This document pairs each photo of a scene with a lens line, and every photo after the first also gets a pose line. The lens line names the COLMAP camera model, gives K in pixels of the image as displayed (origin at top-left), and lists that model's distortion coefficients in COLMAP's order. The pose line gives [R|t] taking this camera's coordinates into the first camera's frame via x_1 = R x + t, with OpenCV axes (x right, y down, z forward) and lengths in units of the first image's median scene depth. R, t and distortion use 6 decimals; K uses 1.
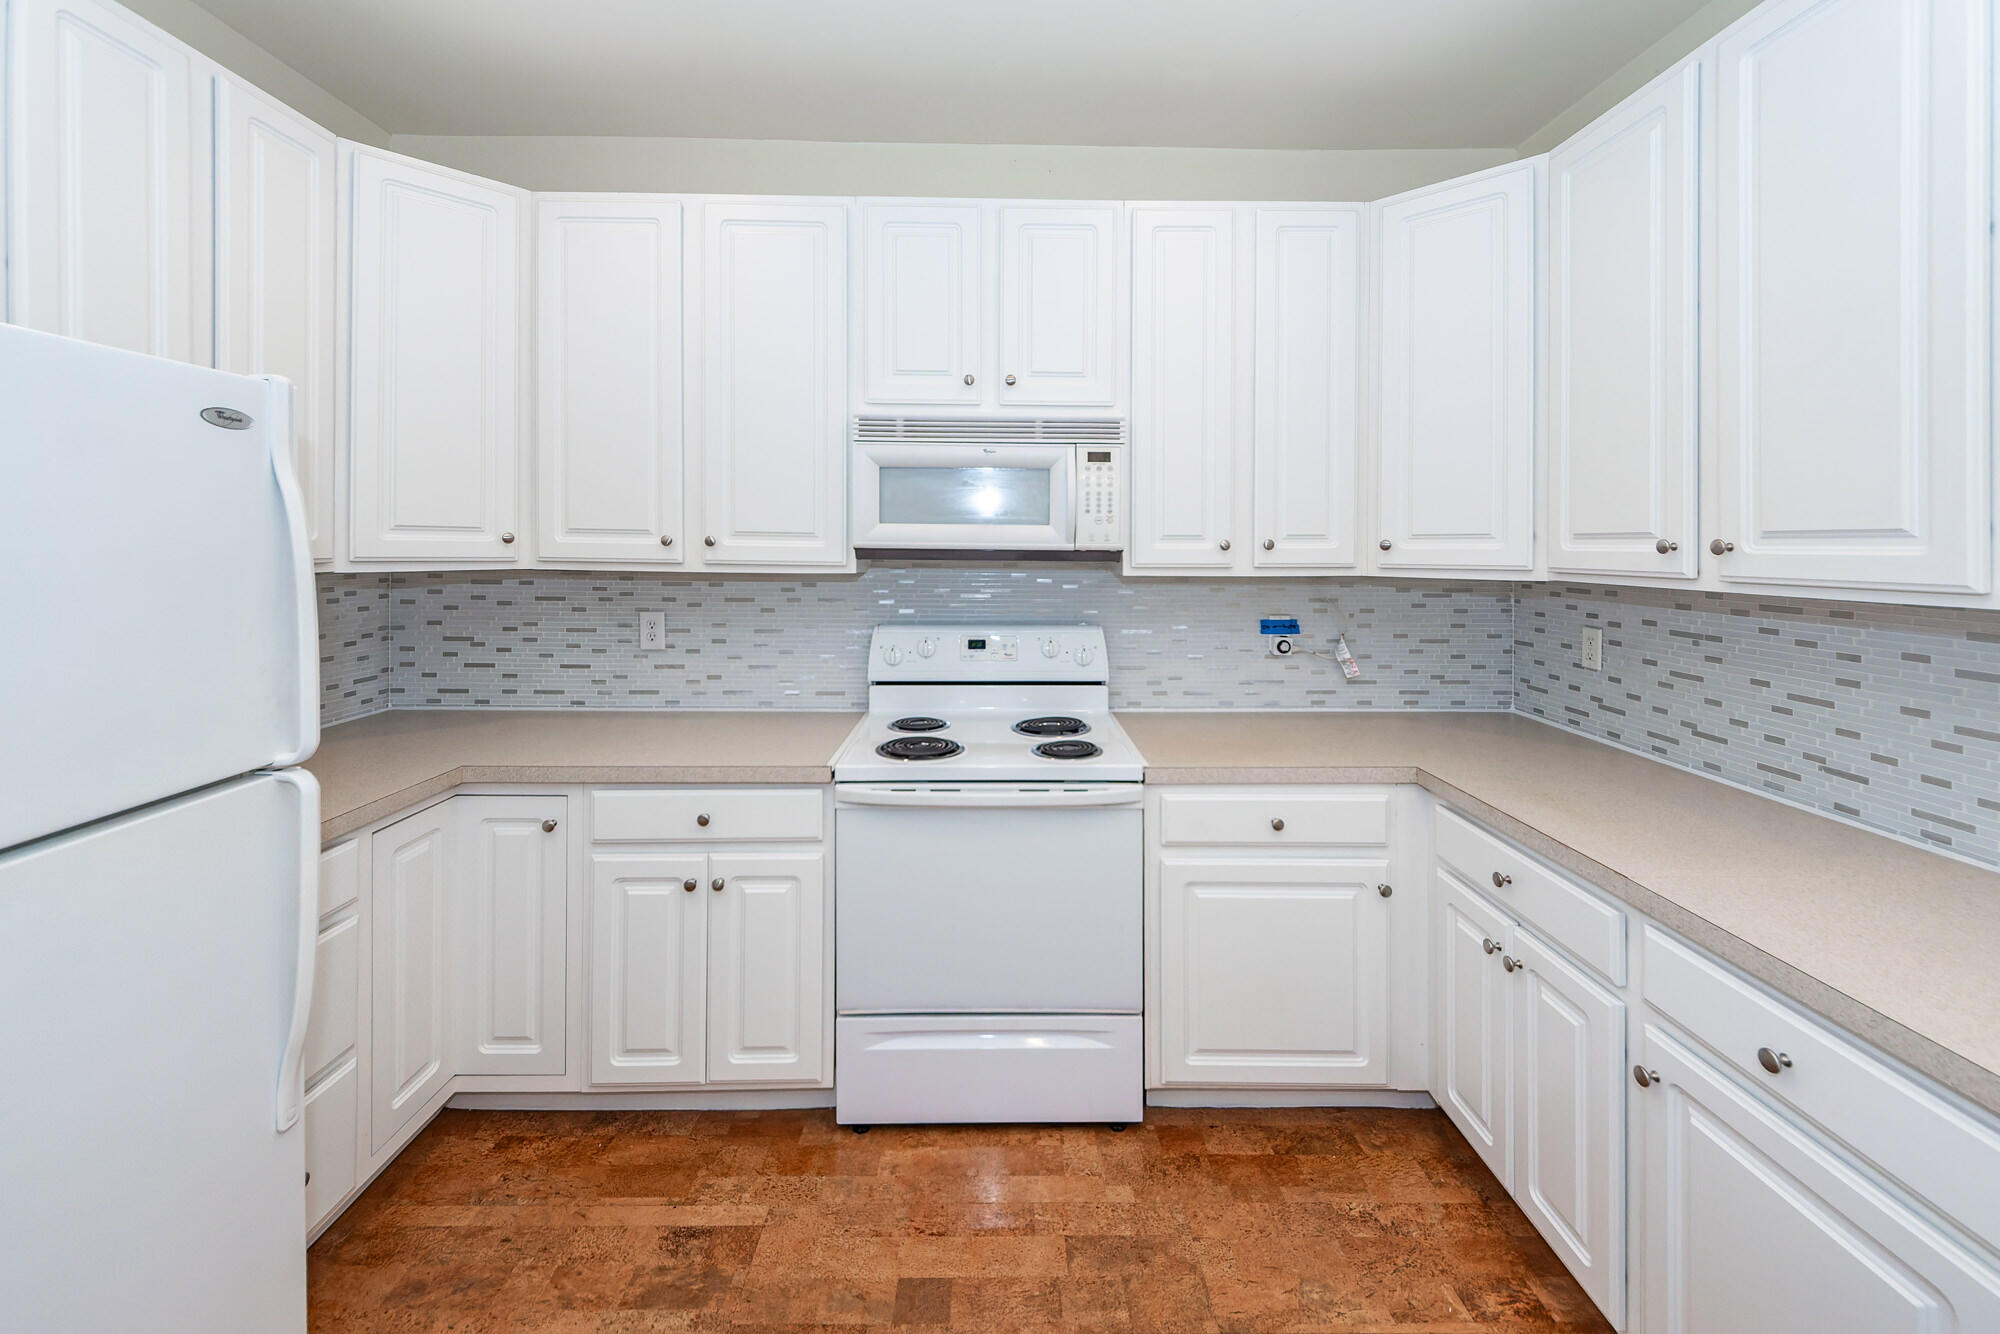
lens RADIAL K [[810.1, 0, 1022.2], [0, 810.1, 548.5], [0, 0, 1]] dist [0.009971, -0.003473]
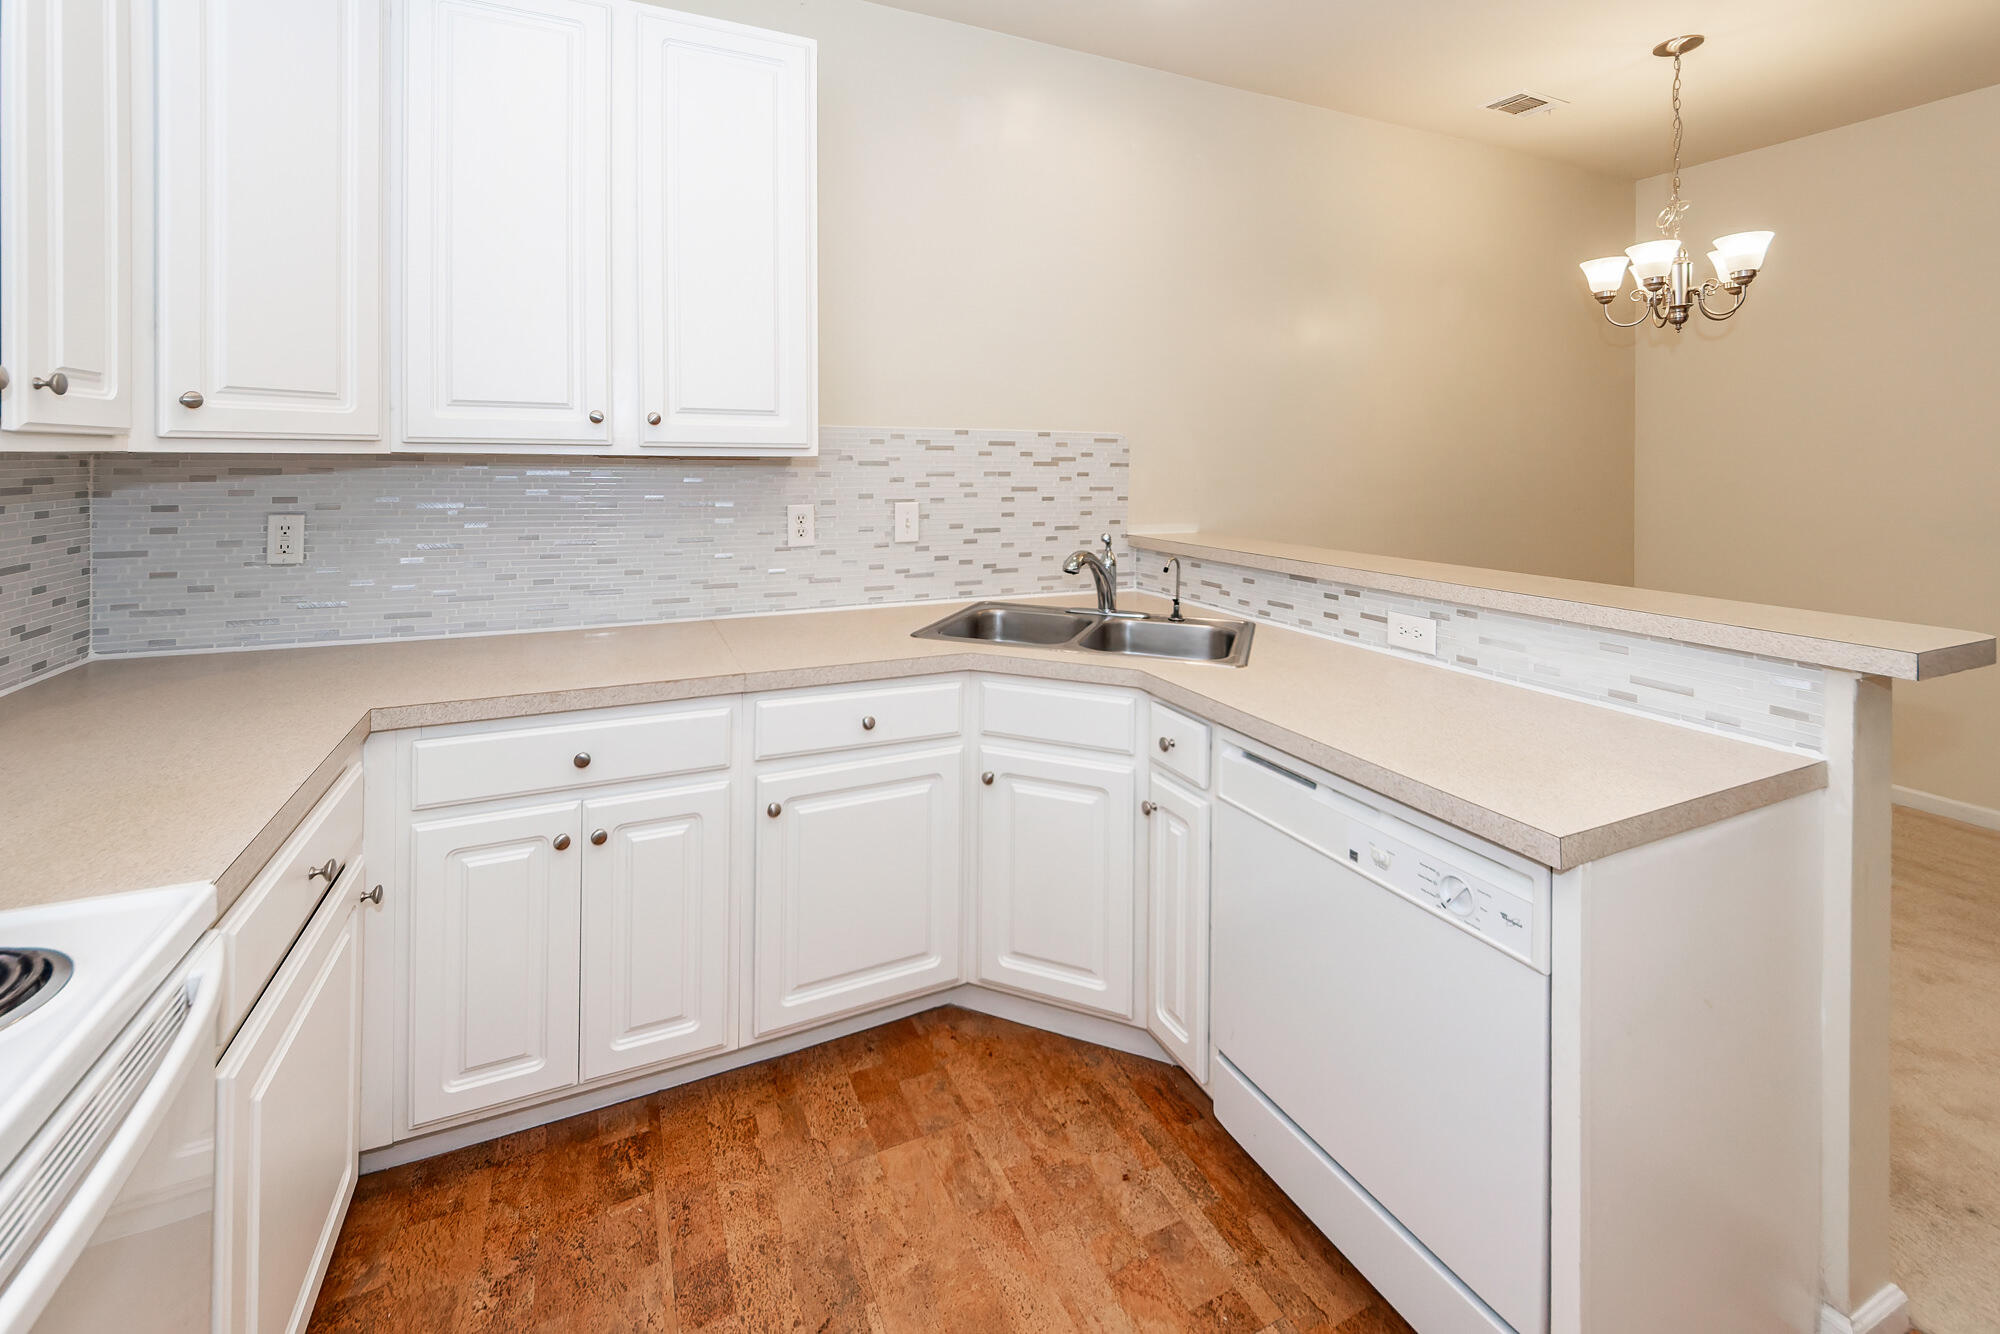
lens RADIAL K [[799.7, 0, 988.5], [0, 799.7, 482.3], [0, 0, 1]] dist [-0.001118, -0.002405]
pose [[-0.390925, -0.024490, 0.920097, -0.340769], [0.005791, 0.999561, 0.029065, 0.046772], [-0.920404, 0.016691, -0.390611, 0.710650]]
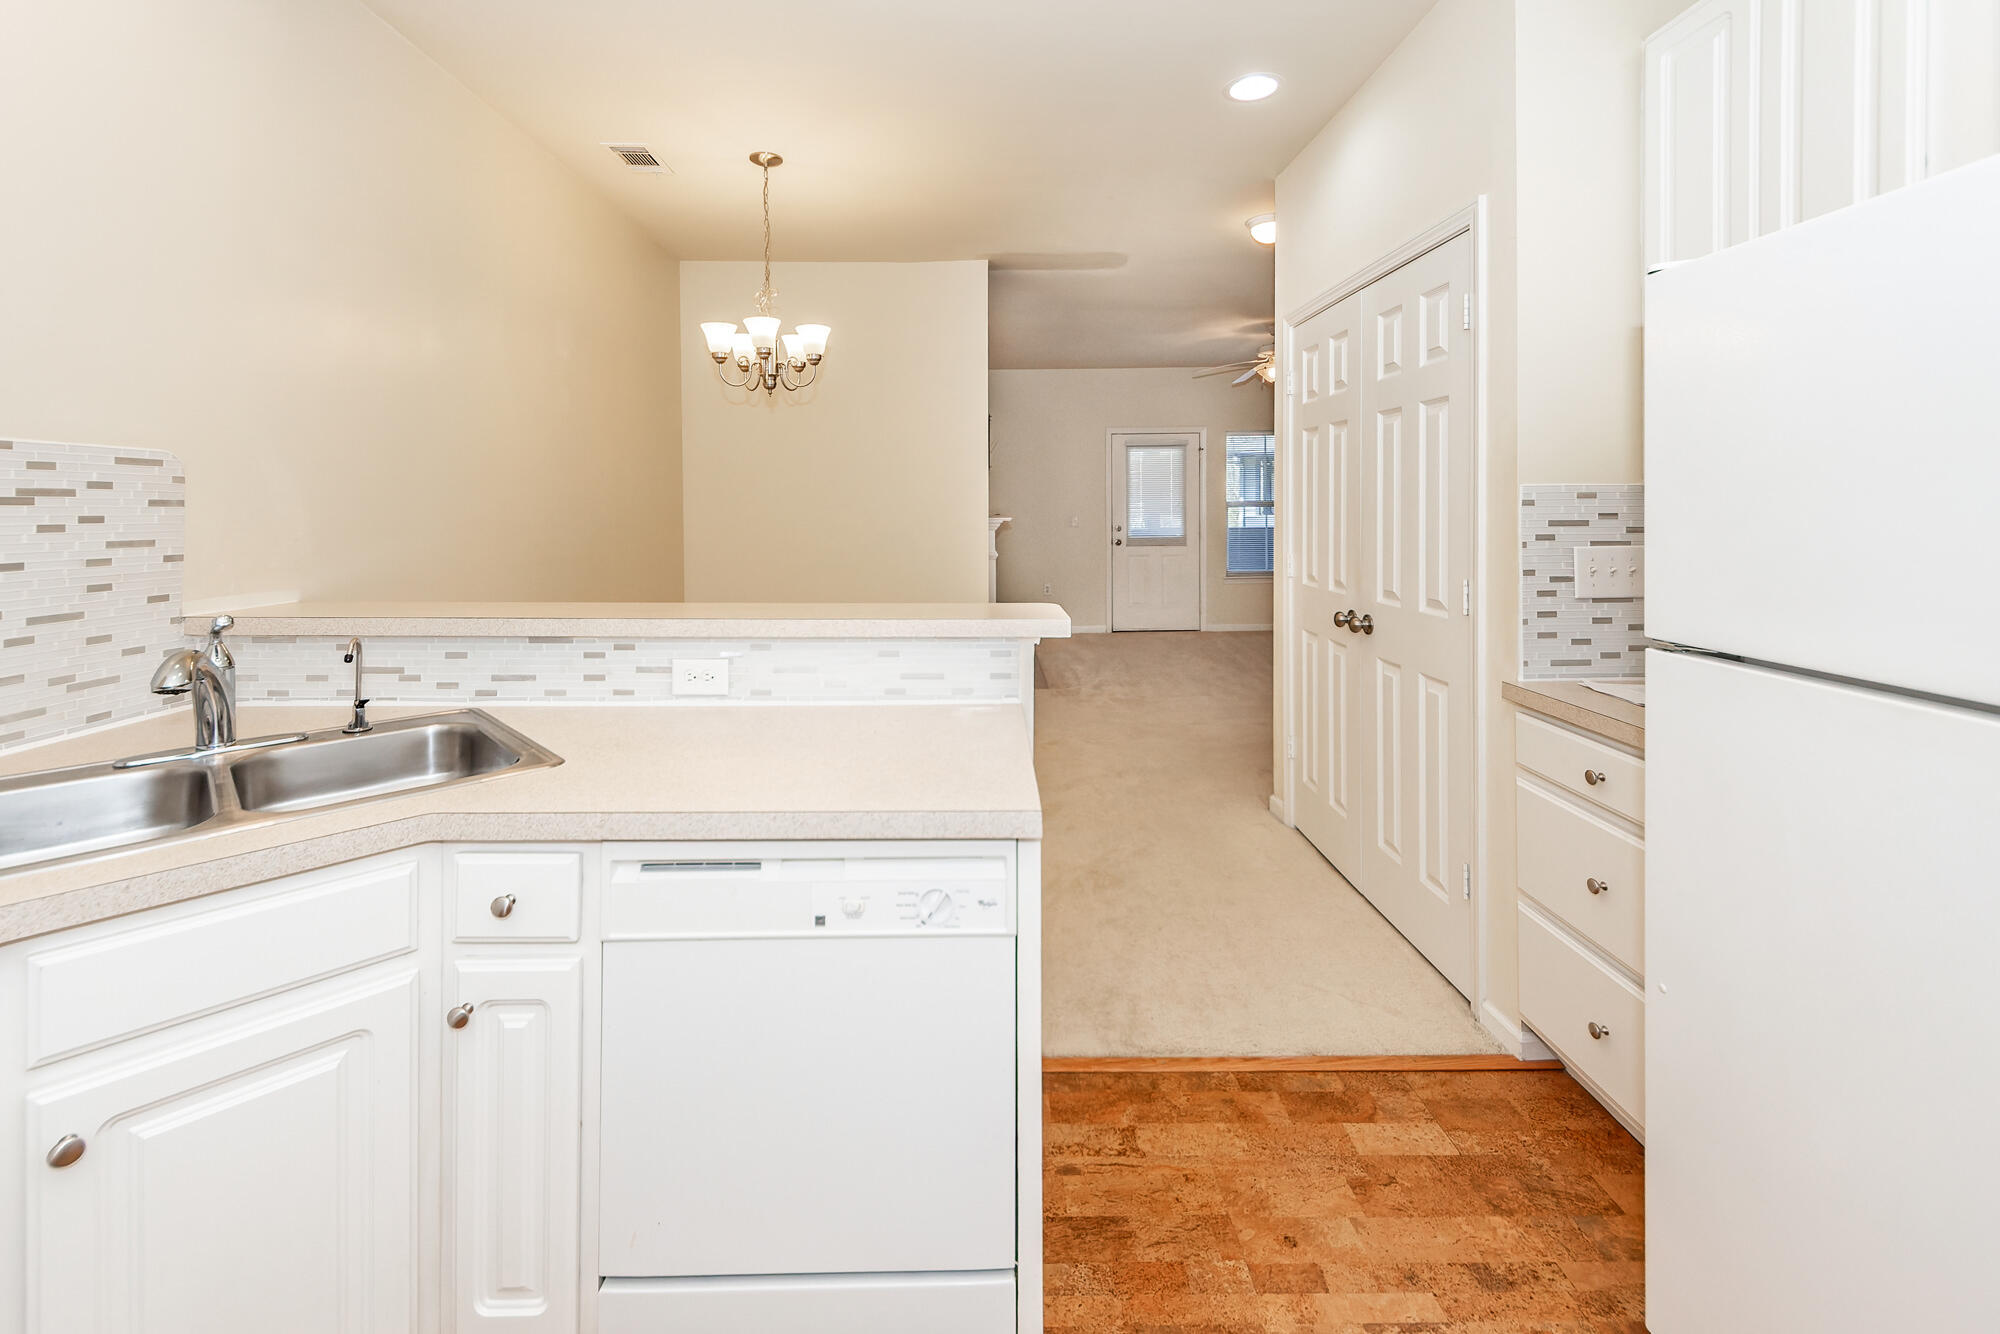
lens RADIAL K [[810.1, 0, 977.3], [0, 810.1, 521.2], [0, 0, 1]] dist [0.009971, -0.003473]
pose [[-0.999542, -0.000630, 0.030246, -0.044180], [0.000151, 0.999667, 0.025817, 0.055177], [-0.030252, 0.025809, -0.999209, 0.775184]]
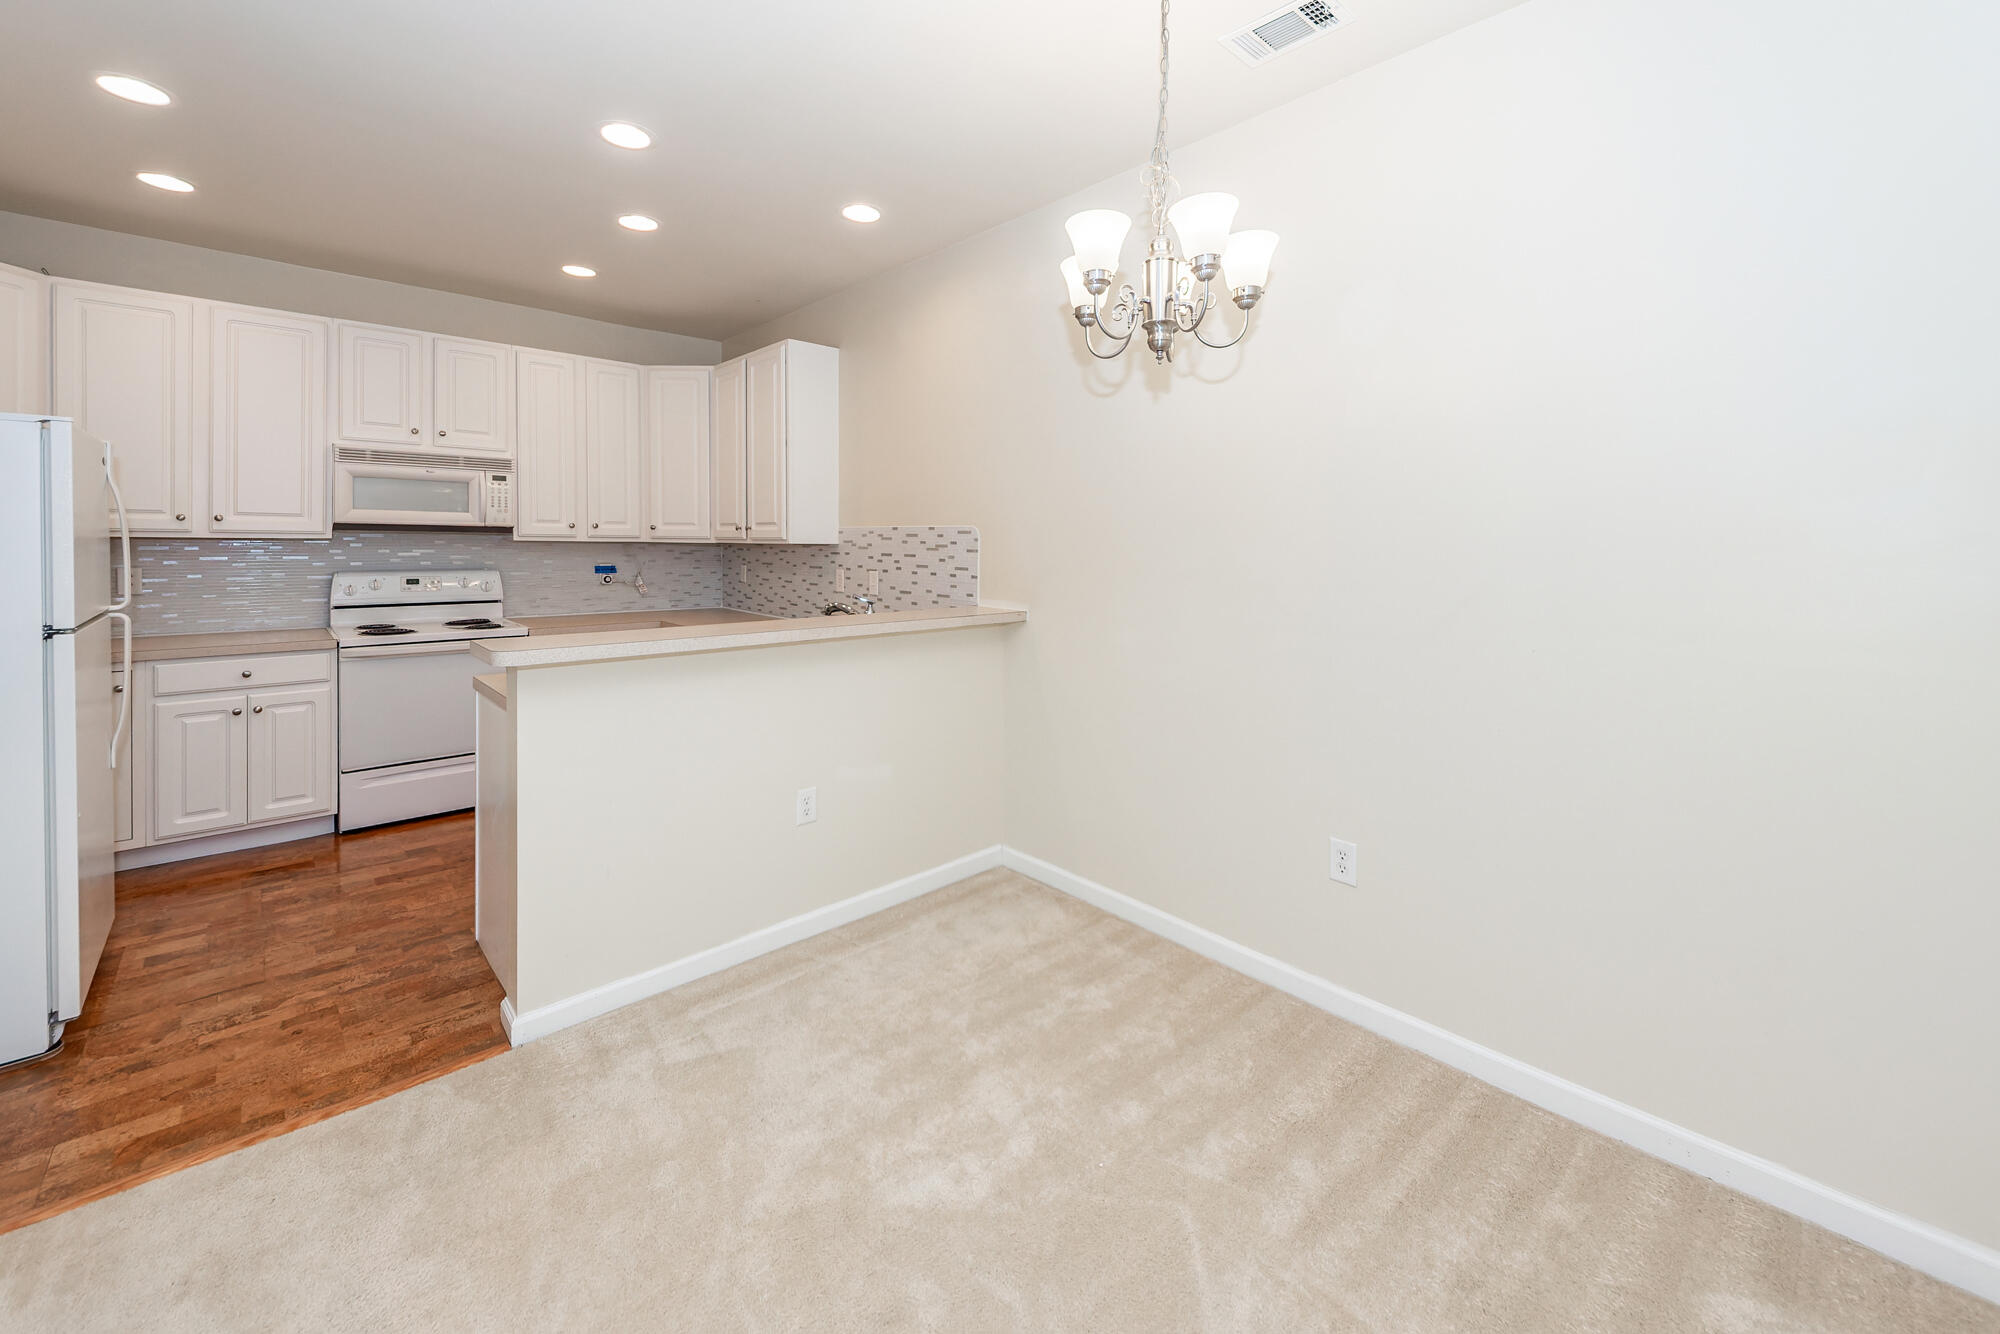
lens RADIAL K [[799.7, 0, 1001.4], [0, 799.7, 562.9], [0, 0, 1]] dist [-0.001118, -0.002405]
pose [[0.748948, -0.013176, 0.662498, -0.274179], [-0.000825, 0.999783, 0.020817, 0.048239], [-0.662628, -0.016138, 0.748775, -1.227529]]
